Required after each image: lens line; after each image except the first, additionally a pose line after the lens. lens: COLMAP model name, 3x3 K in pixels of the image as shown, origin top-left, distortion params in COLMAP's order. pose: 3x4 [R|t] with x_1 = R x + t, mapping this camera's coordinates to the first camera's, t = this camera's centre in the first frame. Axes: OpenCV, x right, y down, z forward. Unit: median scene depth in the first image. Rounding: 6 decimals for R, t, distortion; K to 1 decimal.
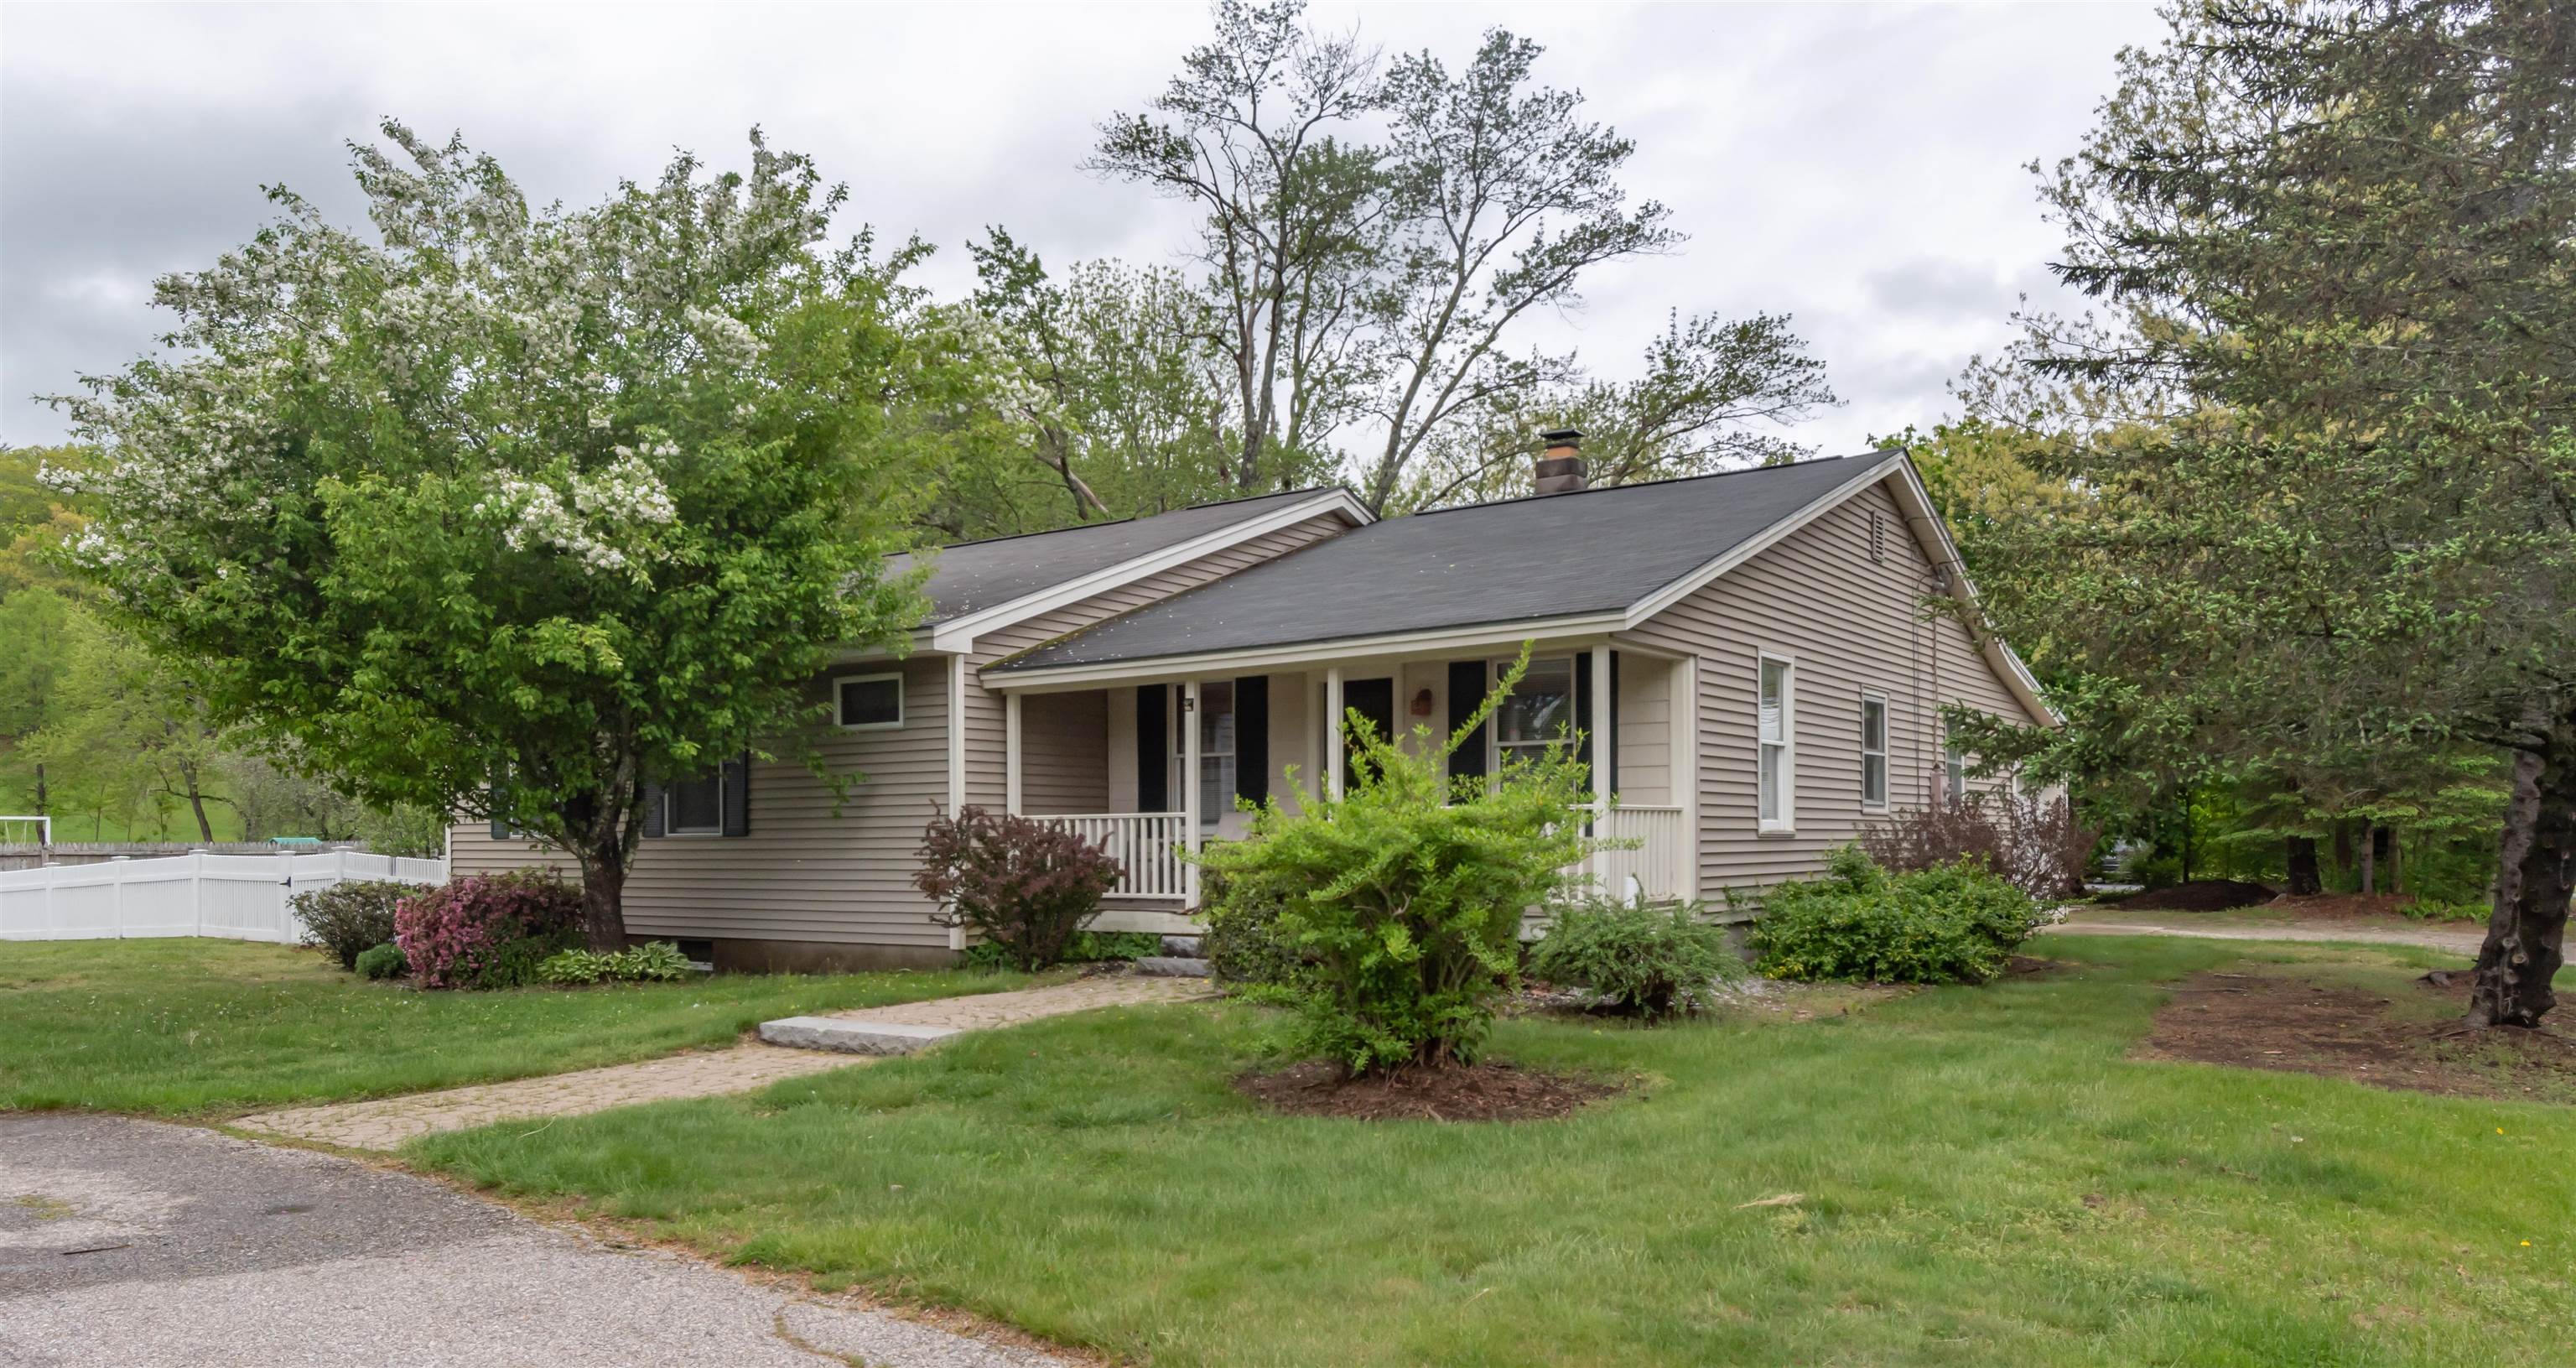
lens RADIAL K [[1580.5, 0, 1292.3], [0, 1580.5, 835.3], [0, 0, 1]] dist [0.019370, -0.001250]
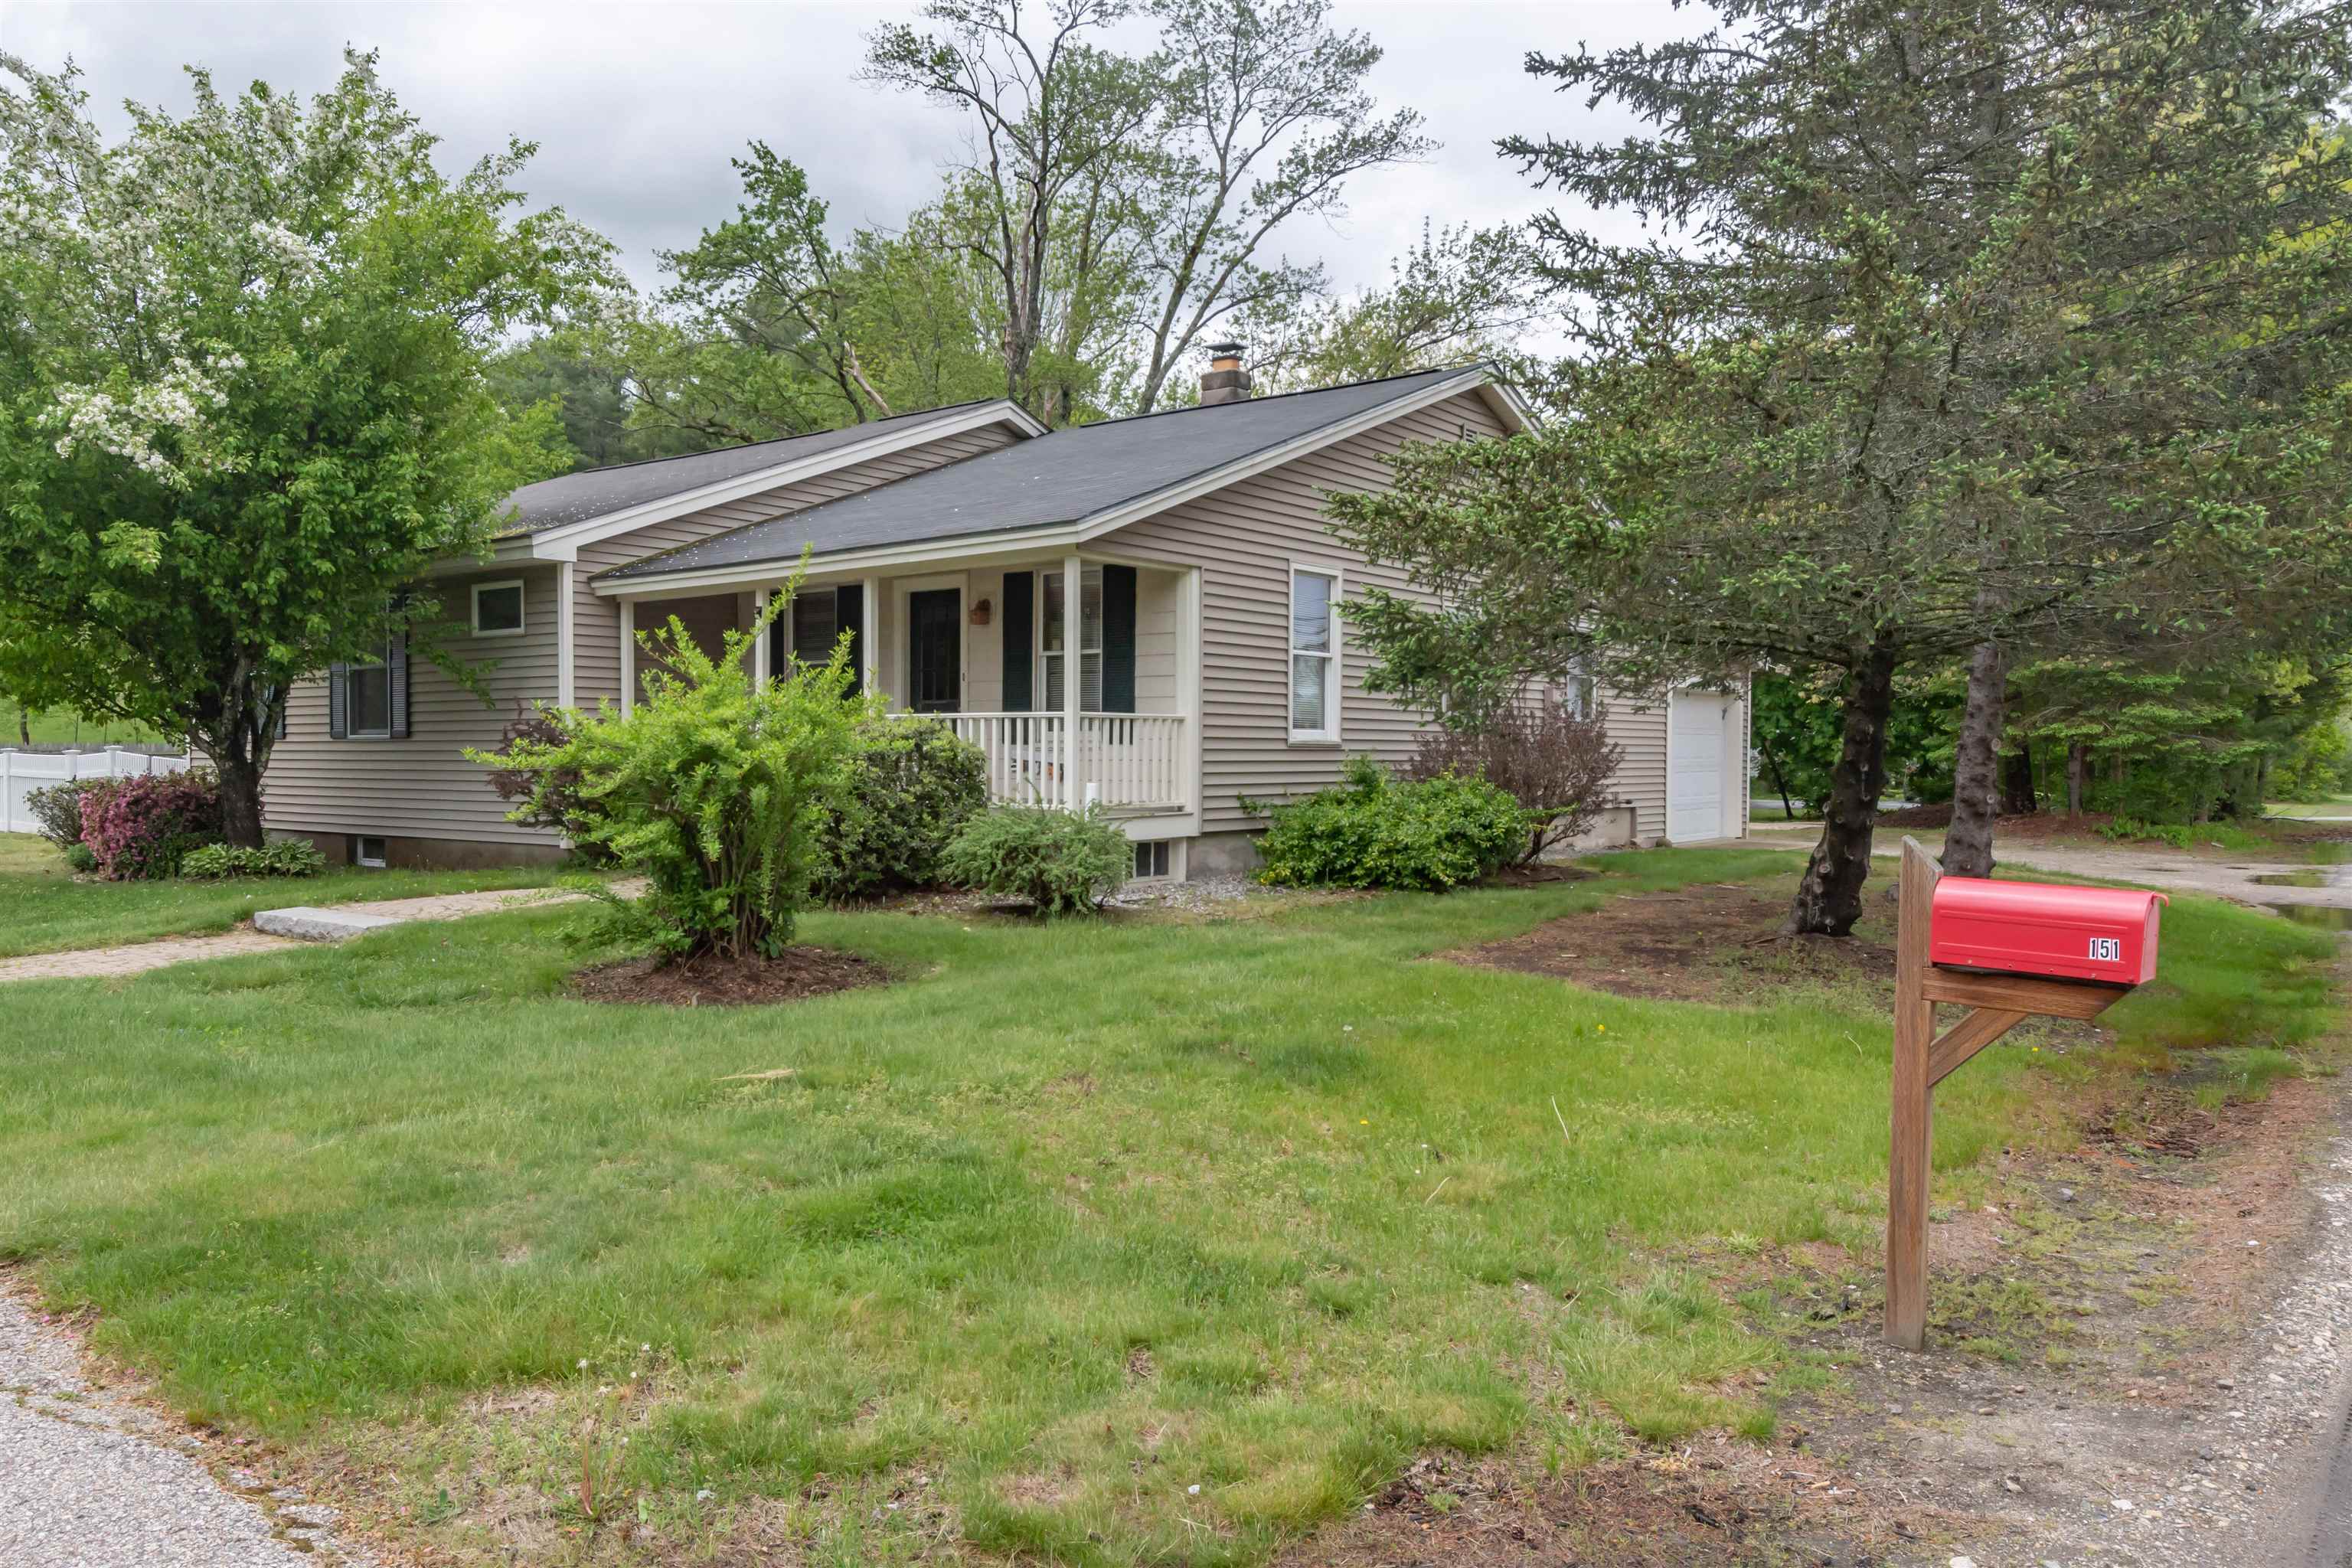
lens RADIAL K [[1582.2, 0, 1170.1], [0, 1582.2, 791.5], [0, 0, 1]] dist [0.021705, 0.000519]
pose [[0.999014, 0.010941, -0.043028, 0.212503], [-0.009736, 0.999557, 0.028123, 0.001722], [0.043317, -0.027676, 0.998678, -0.019085]]
